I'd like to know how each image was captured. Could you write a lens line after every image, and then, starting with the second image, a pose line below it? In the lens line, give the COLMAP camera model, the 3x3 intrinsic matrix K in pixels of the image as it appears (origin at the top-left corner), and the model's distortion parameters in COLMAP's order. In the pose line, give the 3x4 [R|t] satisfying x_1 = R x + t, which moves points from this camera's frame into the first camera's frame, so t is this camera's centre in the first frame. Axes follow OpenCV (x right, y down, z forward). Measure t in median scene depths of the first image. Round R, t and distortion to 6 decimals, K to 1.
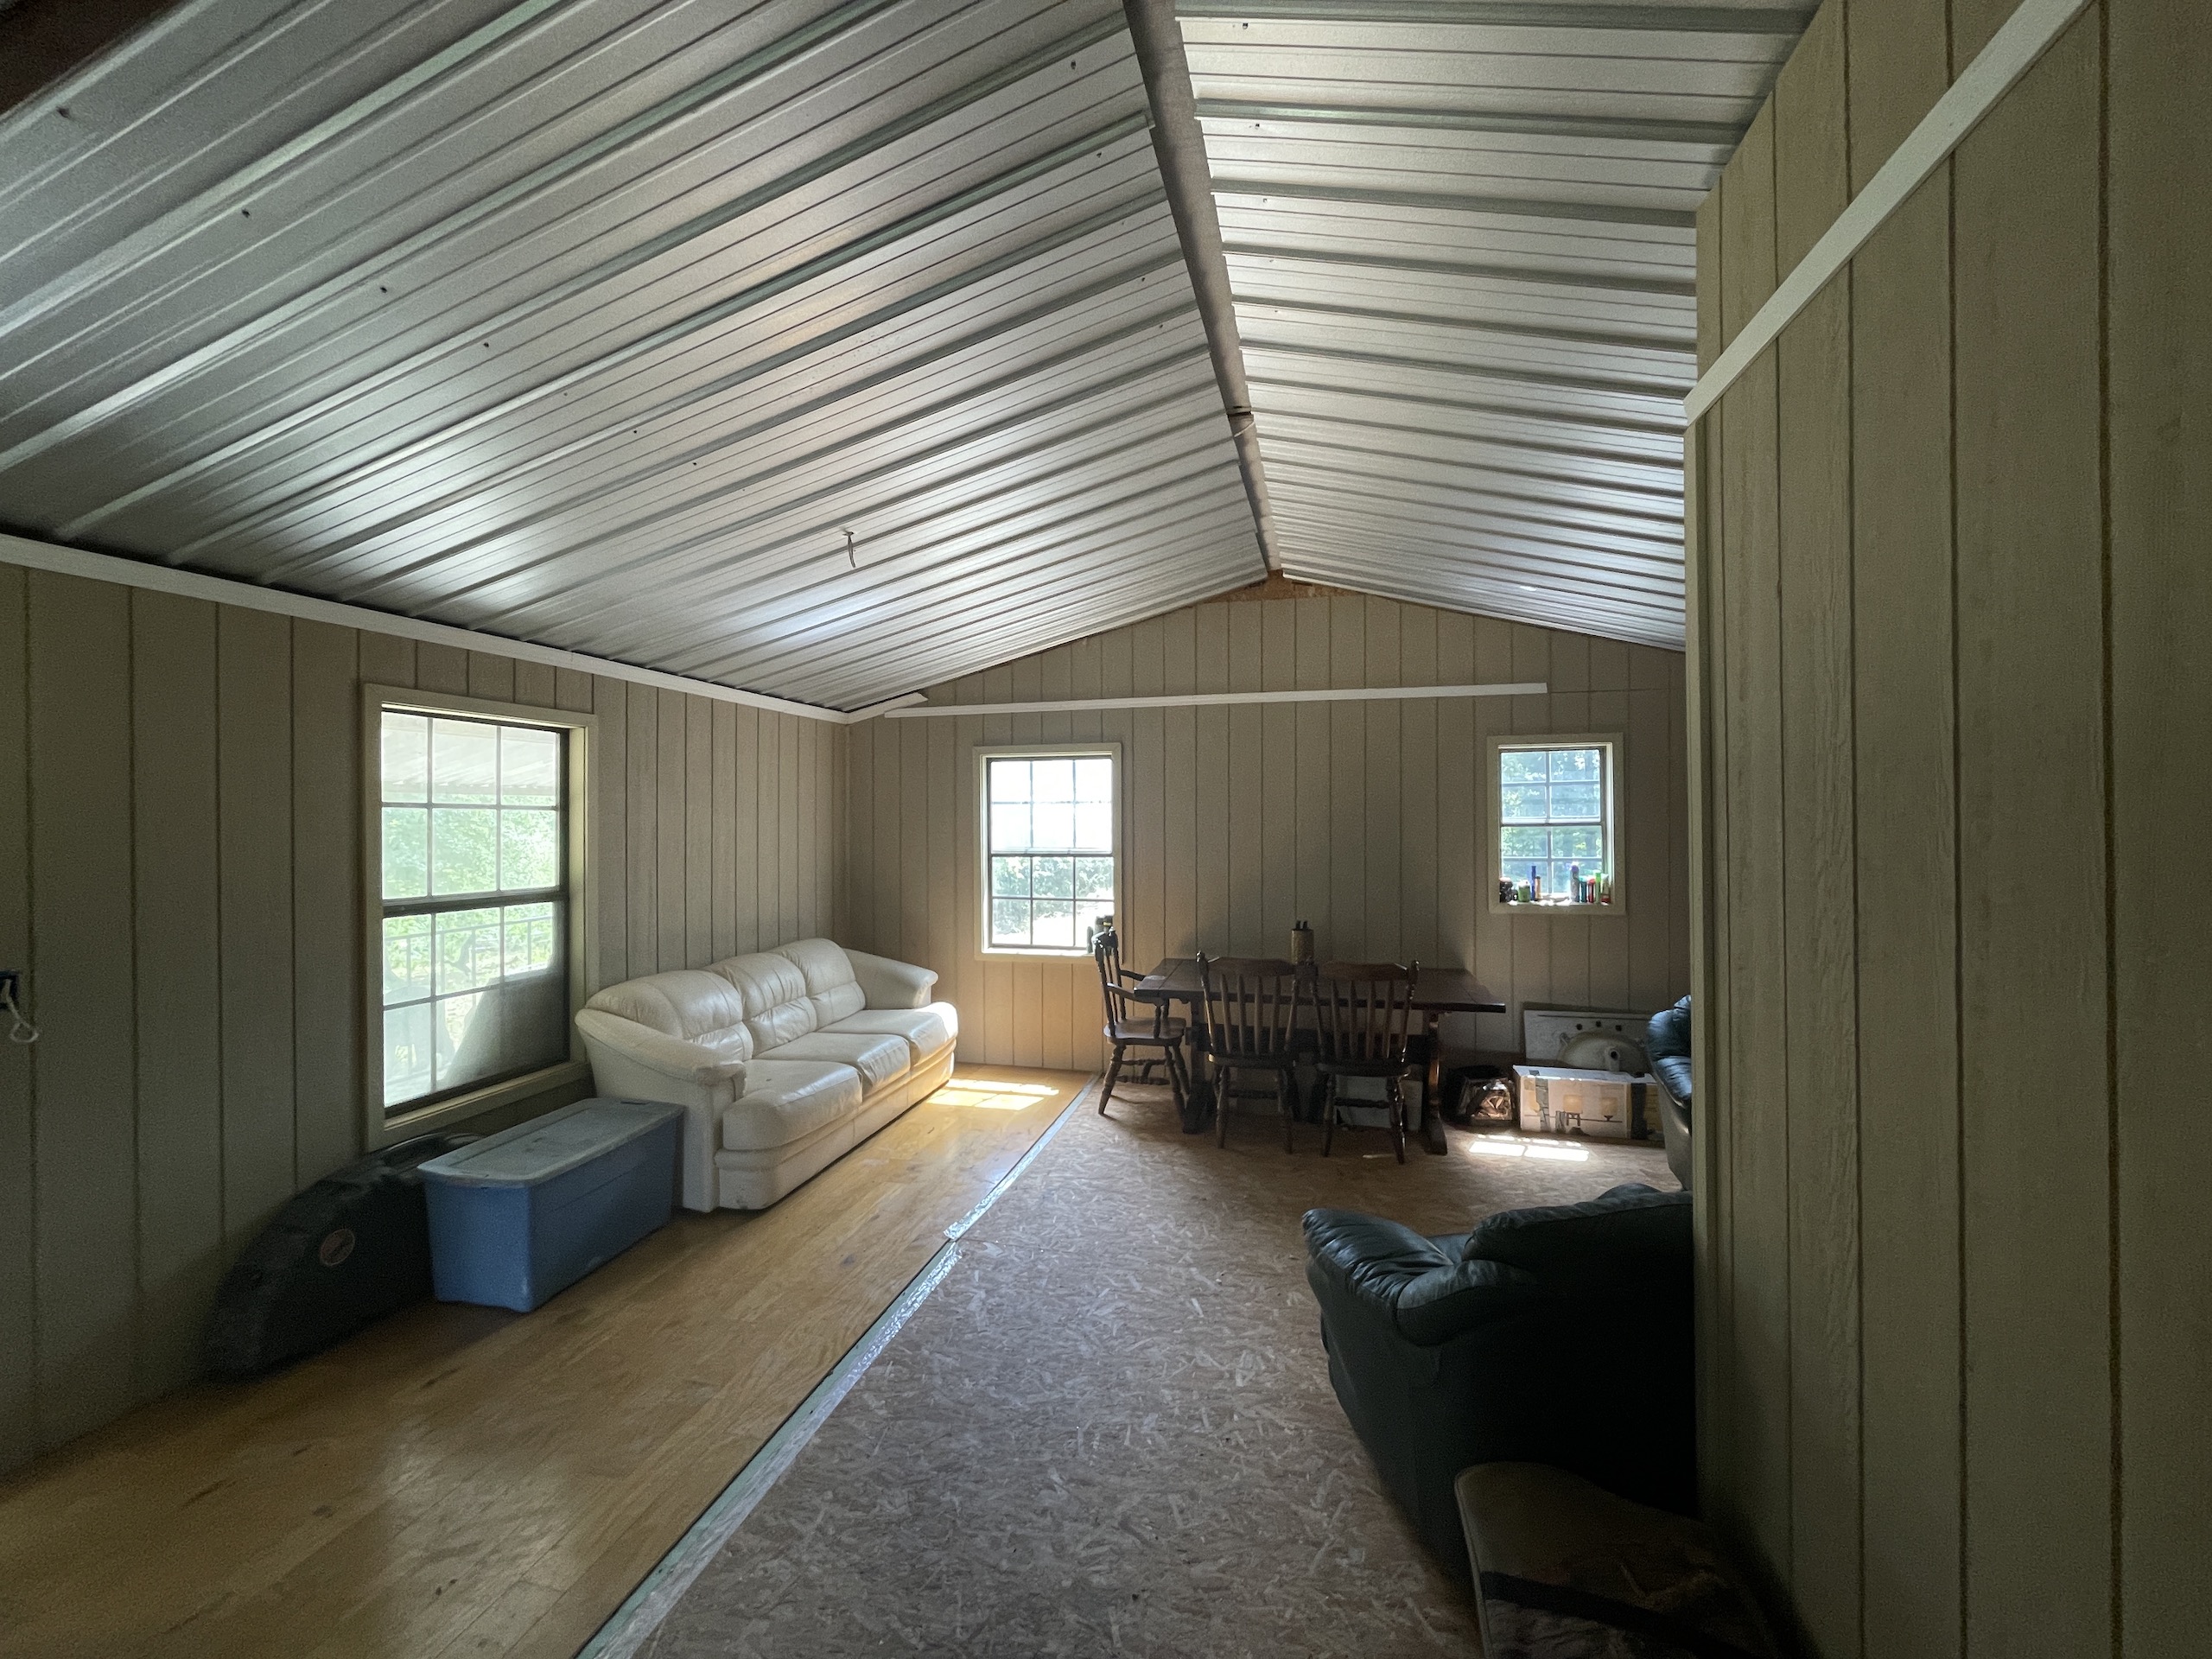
lens RADIAL K [[891.0, 0, 1106.0], [0, 891.0, 829.5], [0, 0, 1]] dist [0.000794, 0.000140]
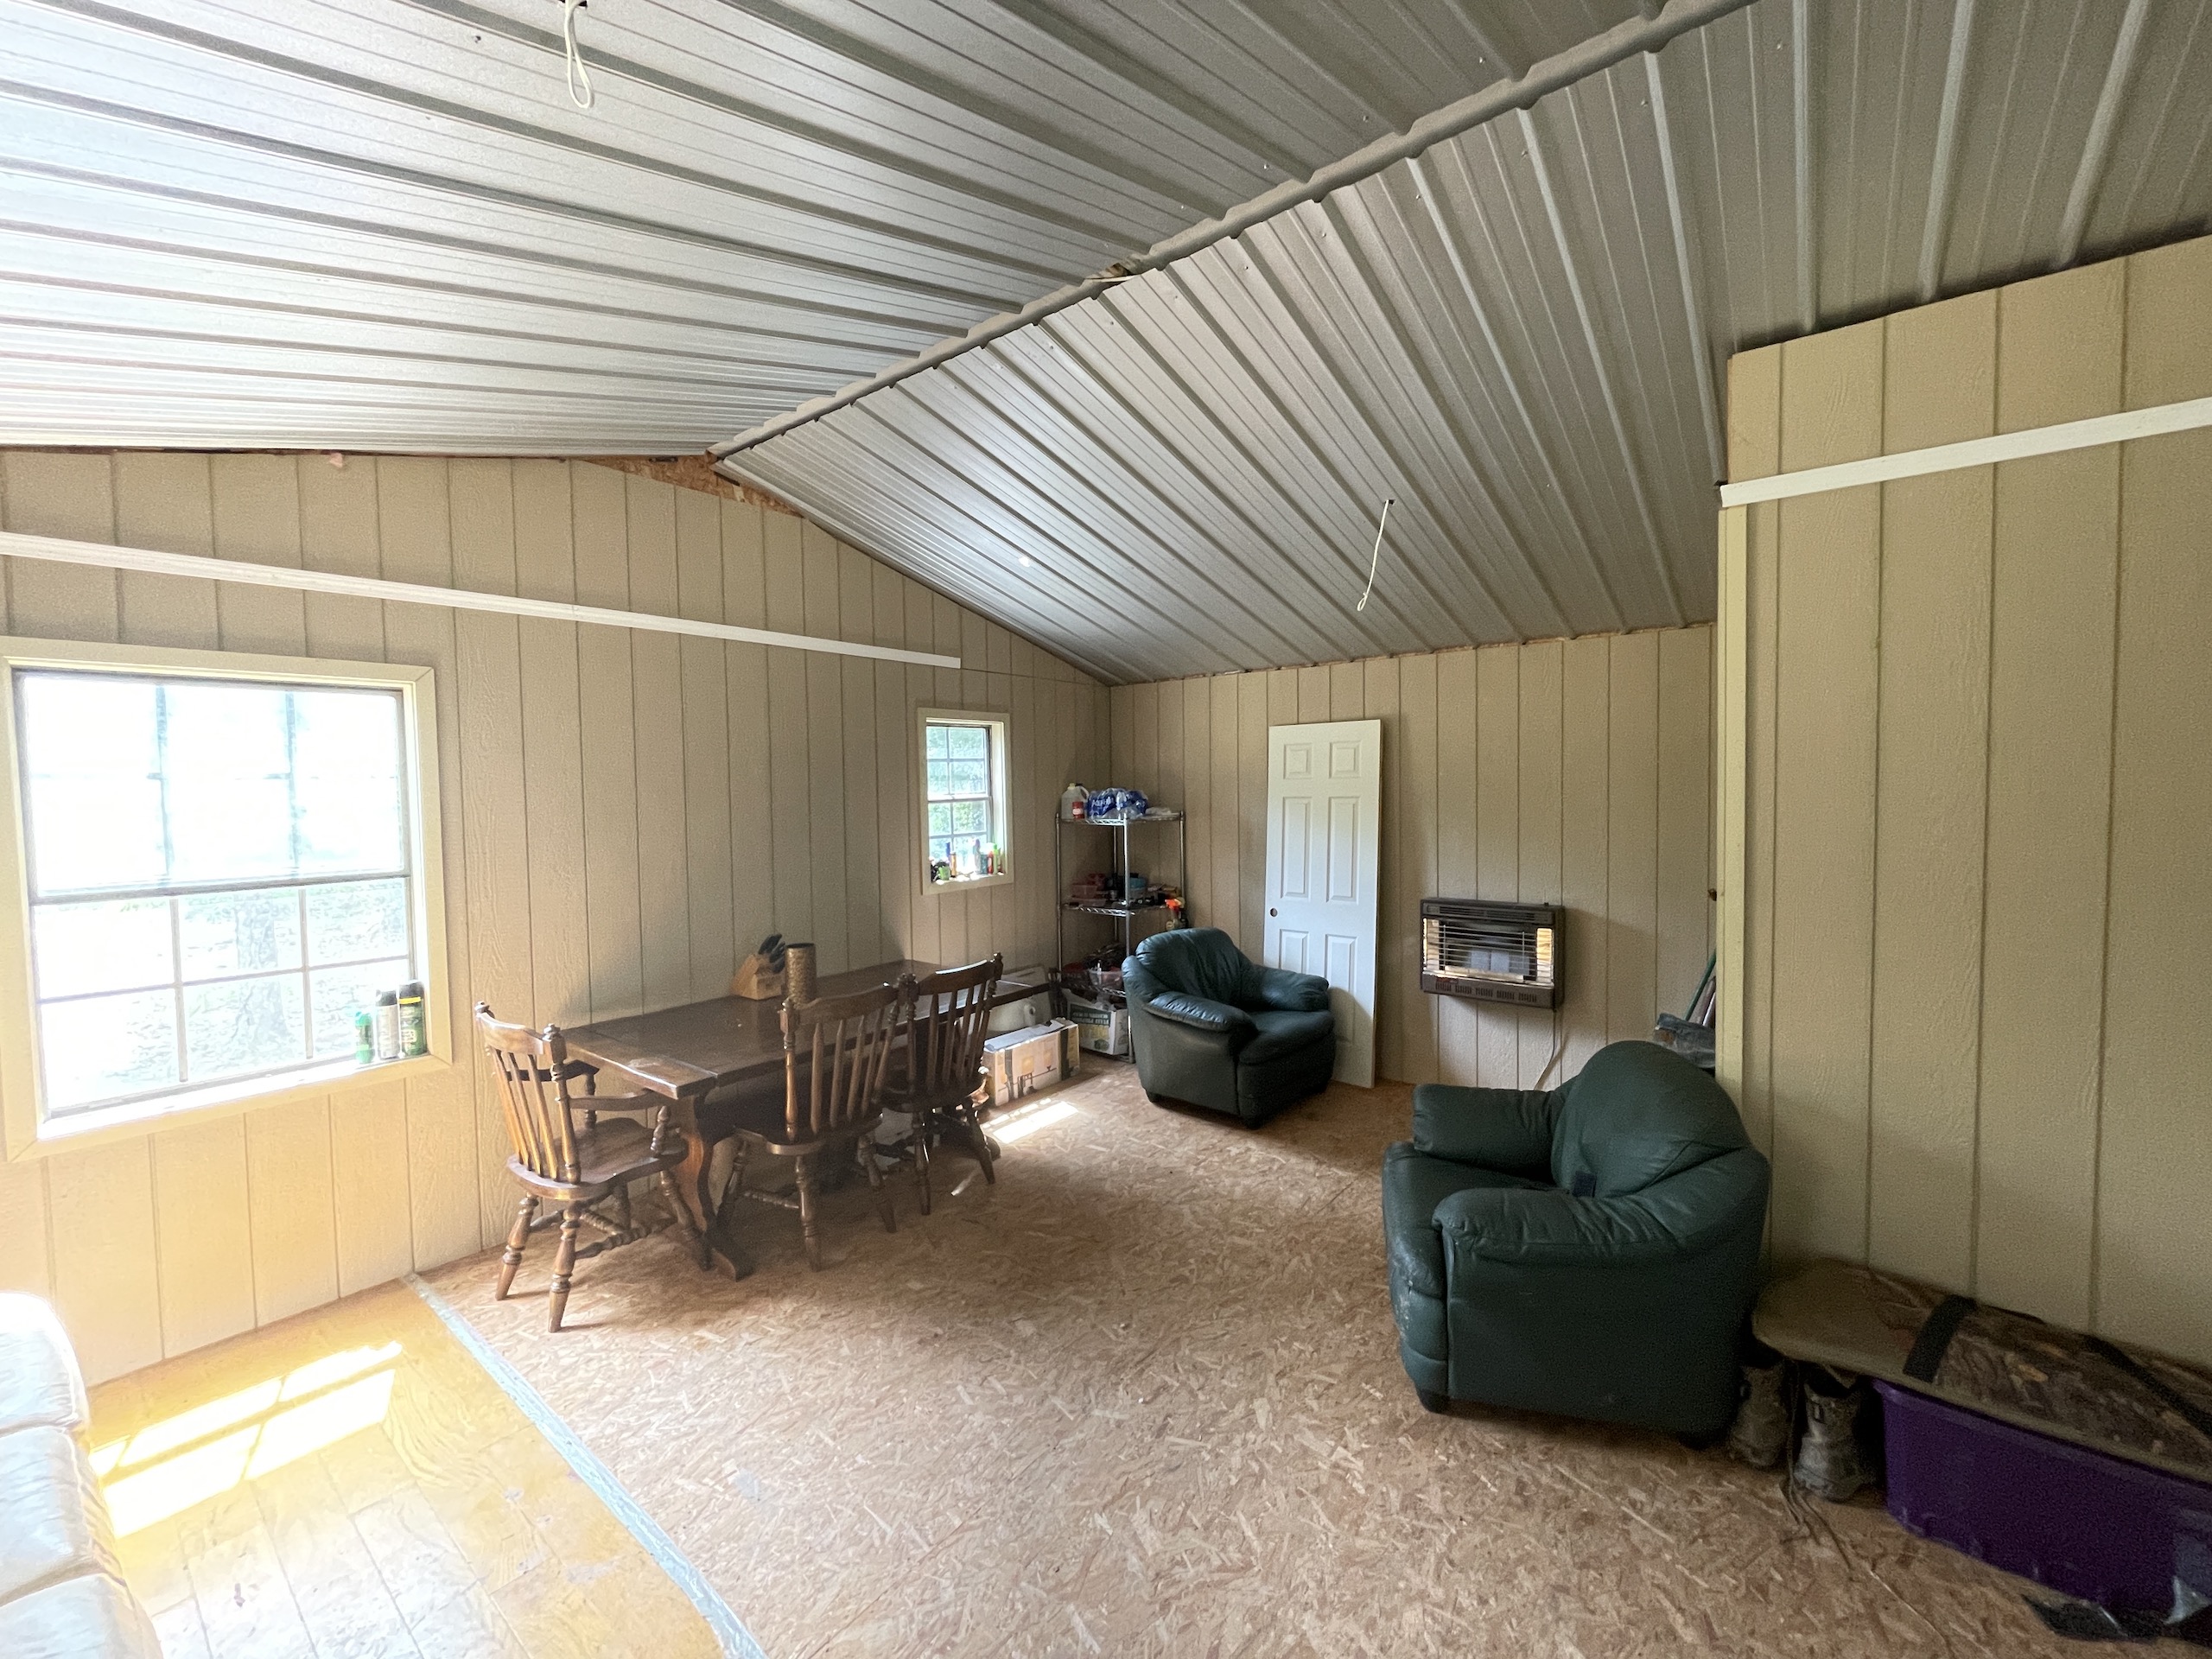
lens RADIAL K [[891.0, 0, 1106.0], [0, 891.0, 829.5], [0, 0, 1]] dist [0.000794, 0.000140]
pose [[0.409727, -0.049263, 0.910877, -0.353008], [0.019311, 0.998785, 0.045331, -0.015591], [-0.912004, -0.000984, 0.410180, 0.443472]]
